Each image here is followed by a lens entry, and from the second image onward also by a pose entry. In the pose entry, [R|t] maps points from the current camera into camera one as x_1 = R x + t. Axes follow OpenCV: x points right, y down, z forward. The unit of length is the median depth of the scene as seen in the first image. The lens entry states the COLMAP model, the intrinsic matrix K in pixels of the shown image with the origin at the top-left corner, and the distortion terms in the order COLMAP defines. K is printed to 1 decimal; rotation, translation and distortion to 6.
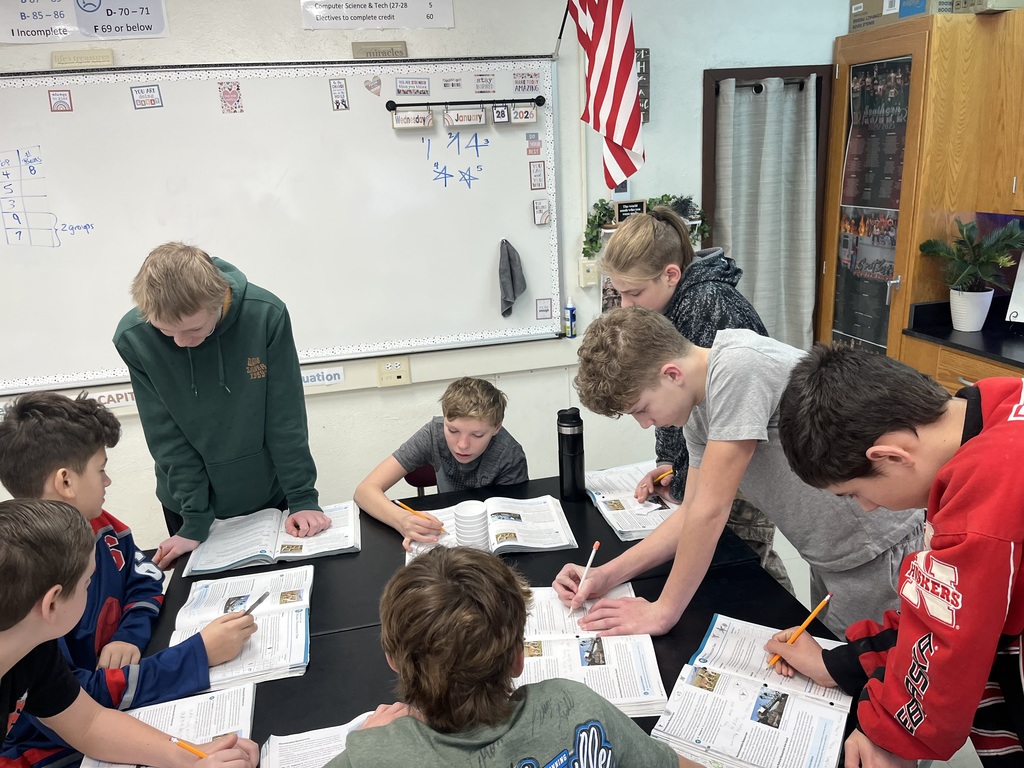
lens RADIAL K [[774.6, 0, 510.5], [0, 774.6, 398.0], [0, 0, 1]] dist [0.044806, -0.091125]
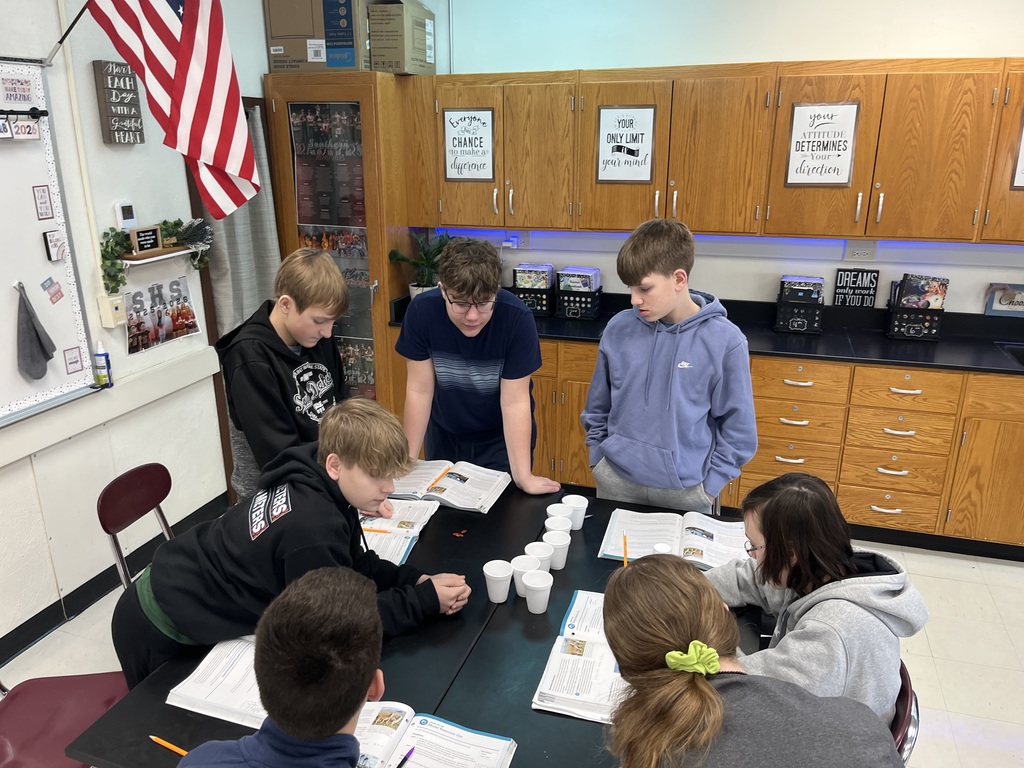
lens RADIAL K [[770.7, 0, 512.0], [0, 770.7, 384.0], [0, 0, 1]] dist [0.041533, -0.055449]
pose [[0.512029, -0.210753, 0.832712, -0.430336], [0.224470, 0.968576, 0.107114, -0.077089], [-0.829120, 0.132074, 0.543246, 0.168937]]
